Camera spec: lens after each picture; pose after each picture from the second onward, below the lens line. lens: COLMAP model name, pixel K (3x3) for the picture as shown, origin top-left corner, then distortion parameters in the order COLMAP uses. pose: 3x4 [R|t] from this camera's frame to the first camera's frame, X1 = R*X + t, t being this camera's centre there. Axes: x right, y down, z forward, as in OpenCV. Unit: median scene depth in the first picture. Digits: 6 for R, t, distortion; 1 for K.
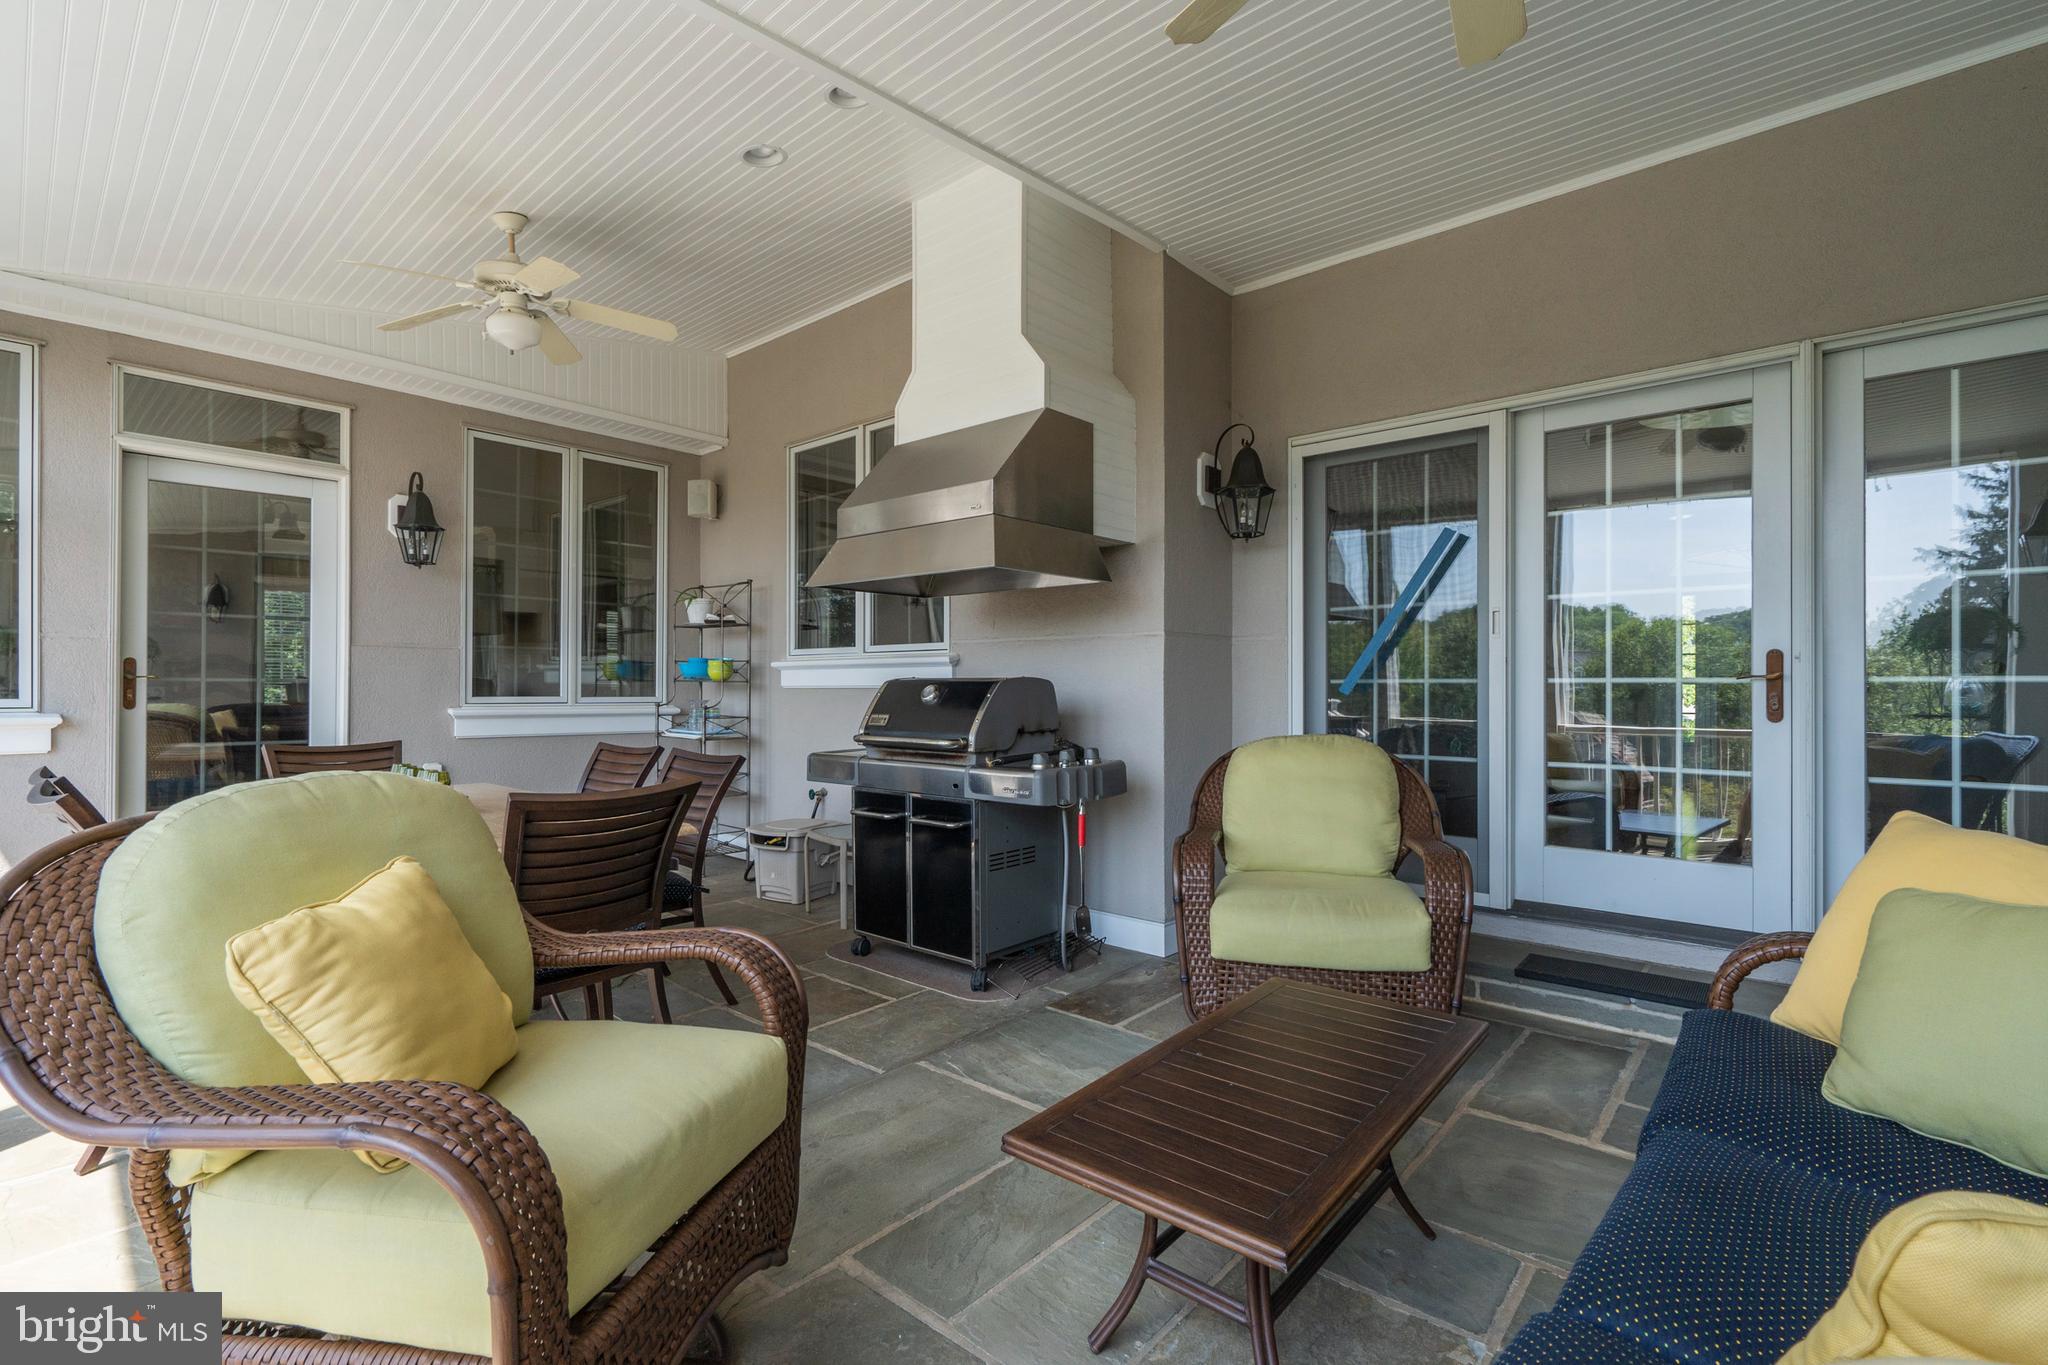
lens RADIAL K [[915.3, 0, 1024.0], [0, 915.3, 682.5], [0, 0, 1]] dist [0.000153, 0.000038]
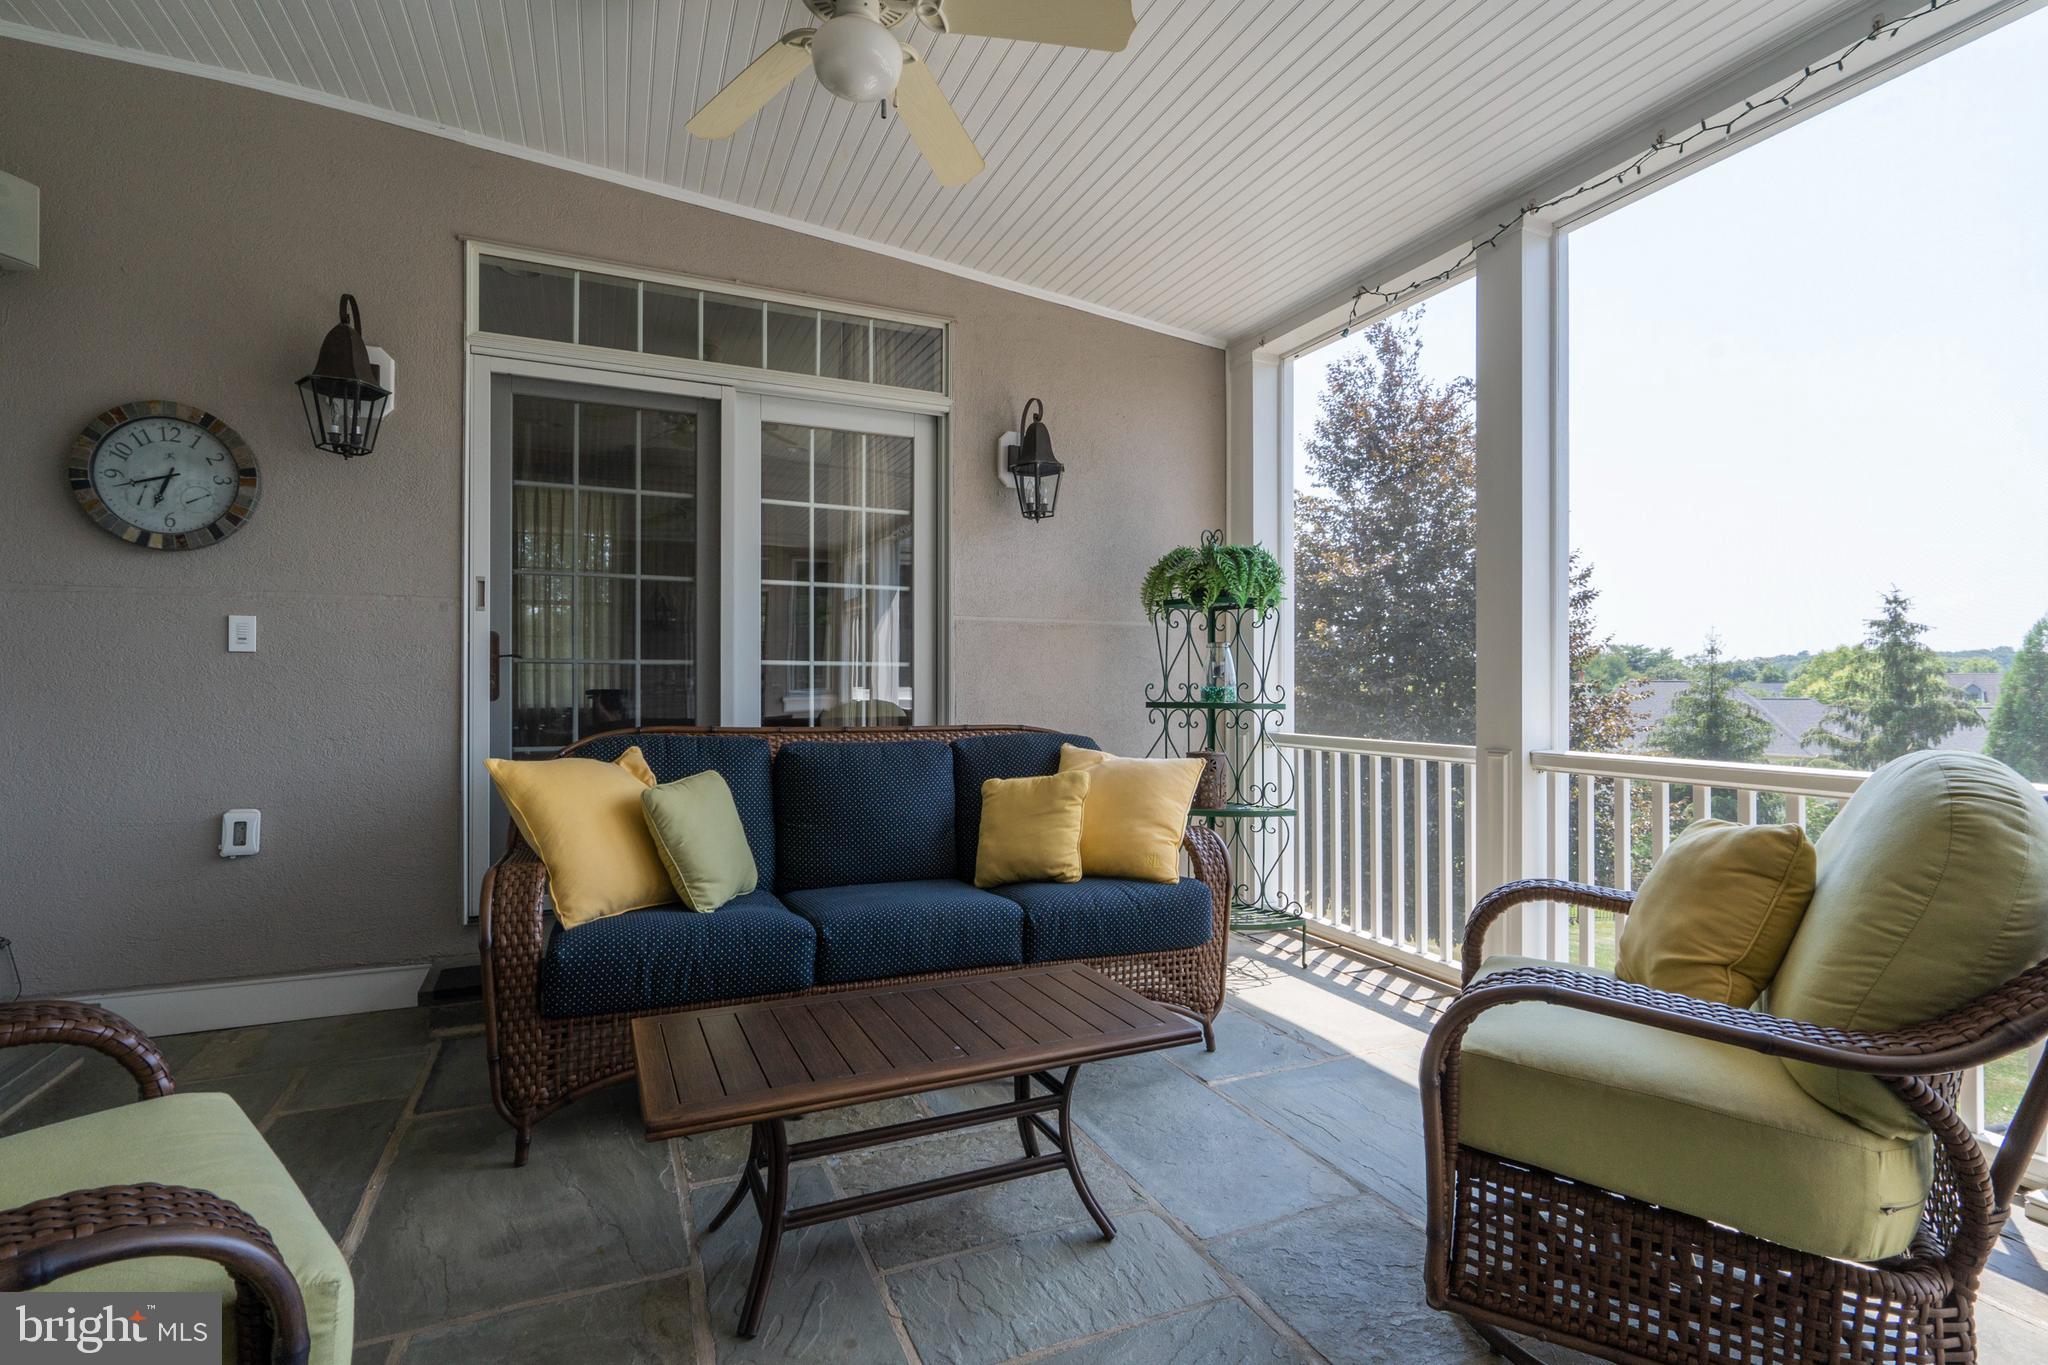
lens RADIAL K [[951.2, 0, 1007.7], [0, 951.2, 661.5], [0, 0, 1]] dist [0.000434, 0.009777]
pose [[-0.904107, 0.009795, 0.427194, -0.227732], [-0.003073, 0.999562, -0.029422, 0.026632], [-0.427295, -0.027914, -0.903681, 1.469906]]
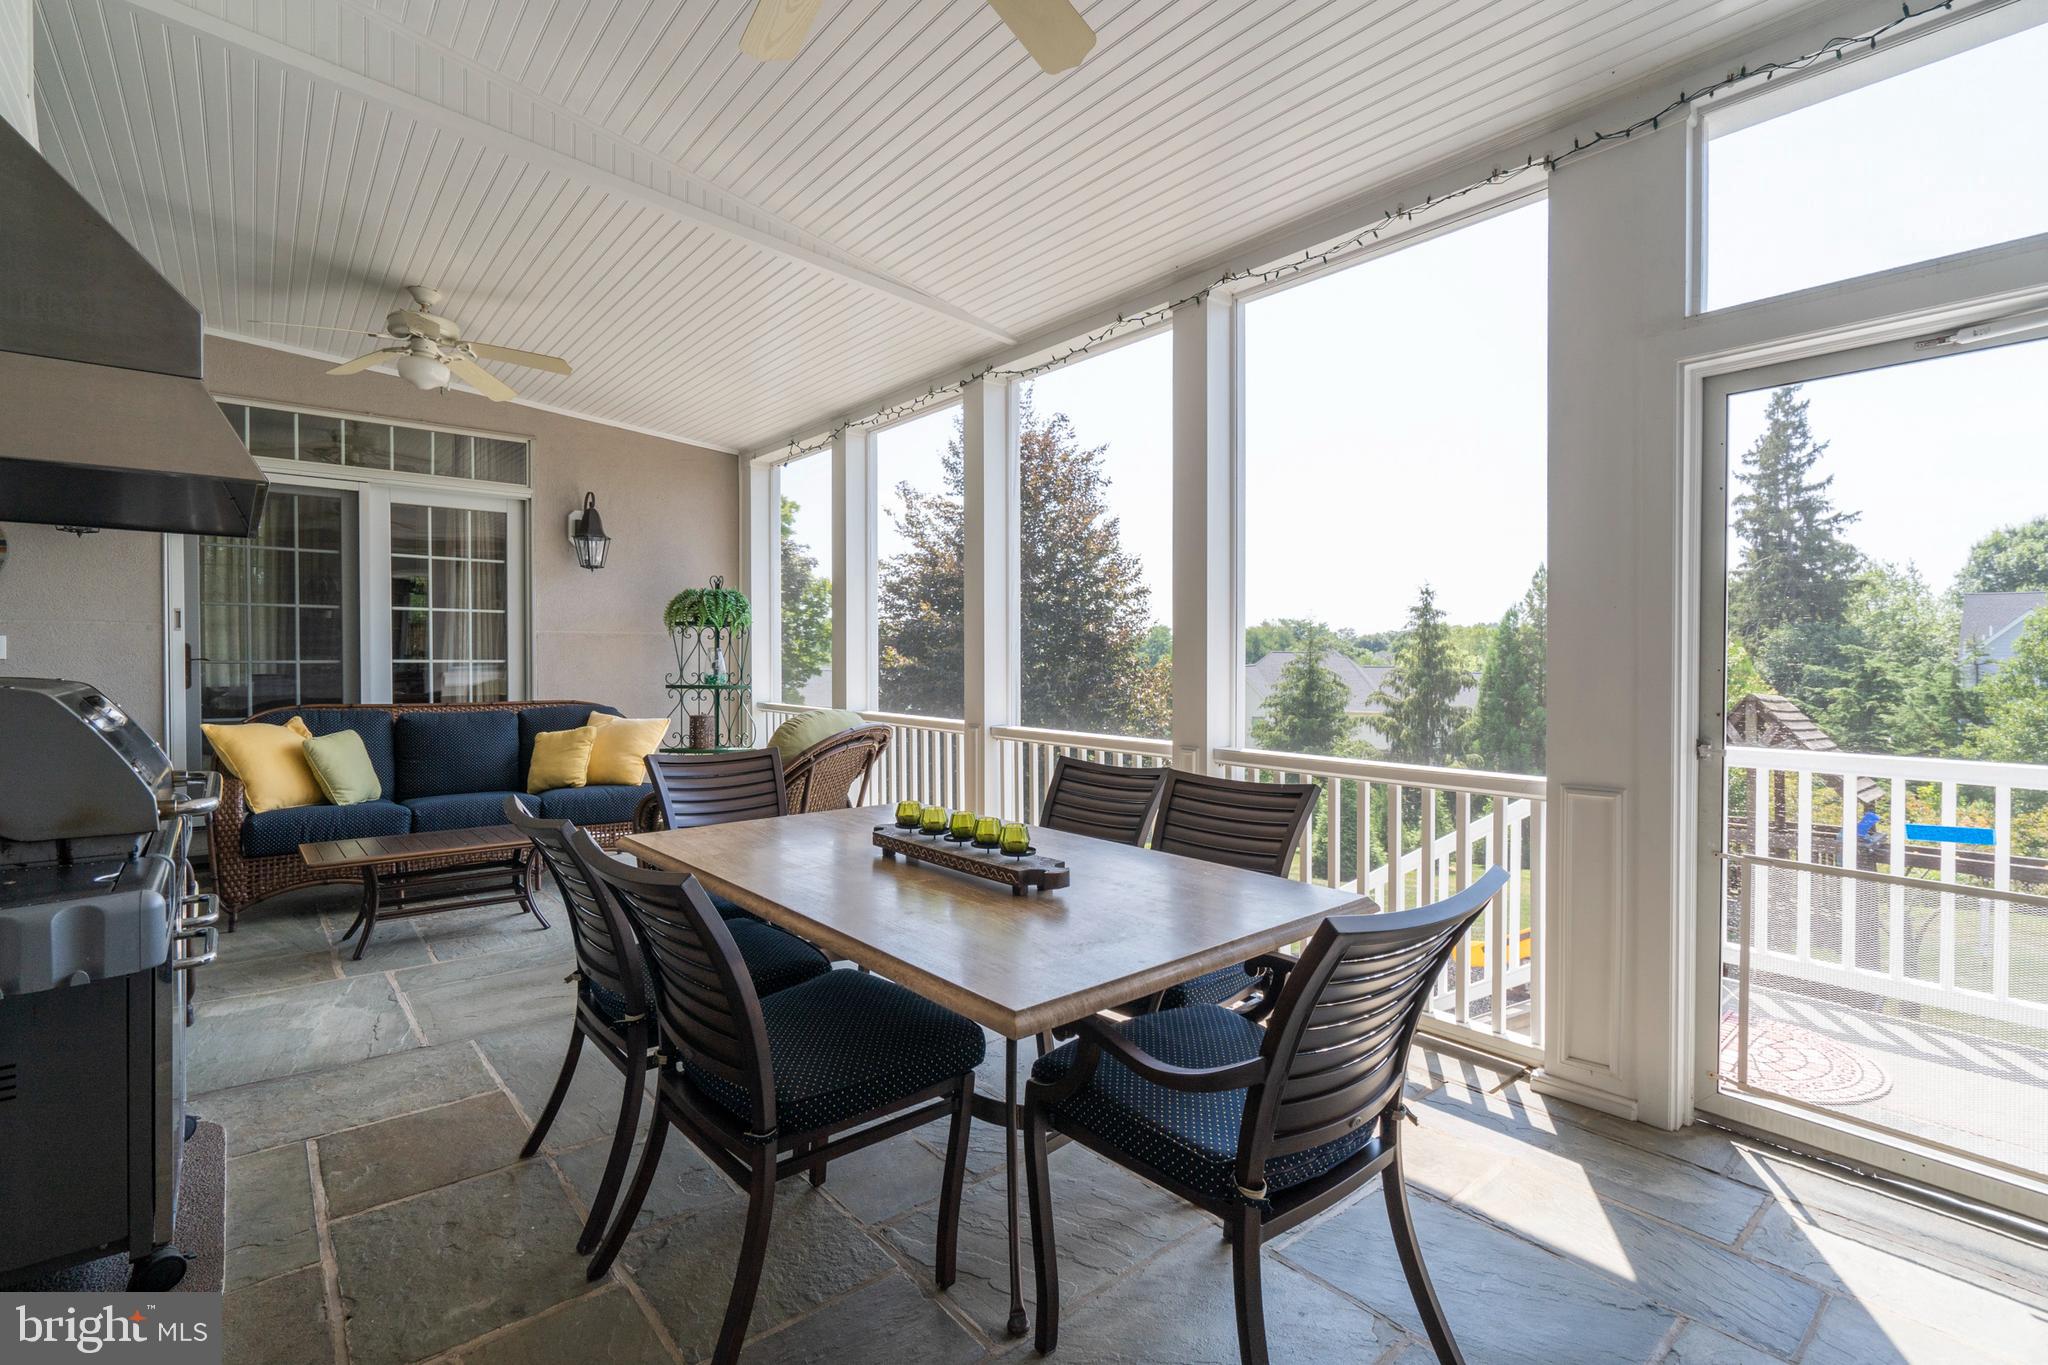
lens RADIAL K [[951.2, 0, 1007.7], [0, 951.2, 661.5], [0, 0, 1]] dist [0.000434, 0.009777]
pose [[-0.985479, -0.005797, 0.169699, -1.133095], [-0.005059, 0.999976, 0.004779, -0.035370], [-0.169723, 0.003851, -0.985484, 2.337821]]
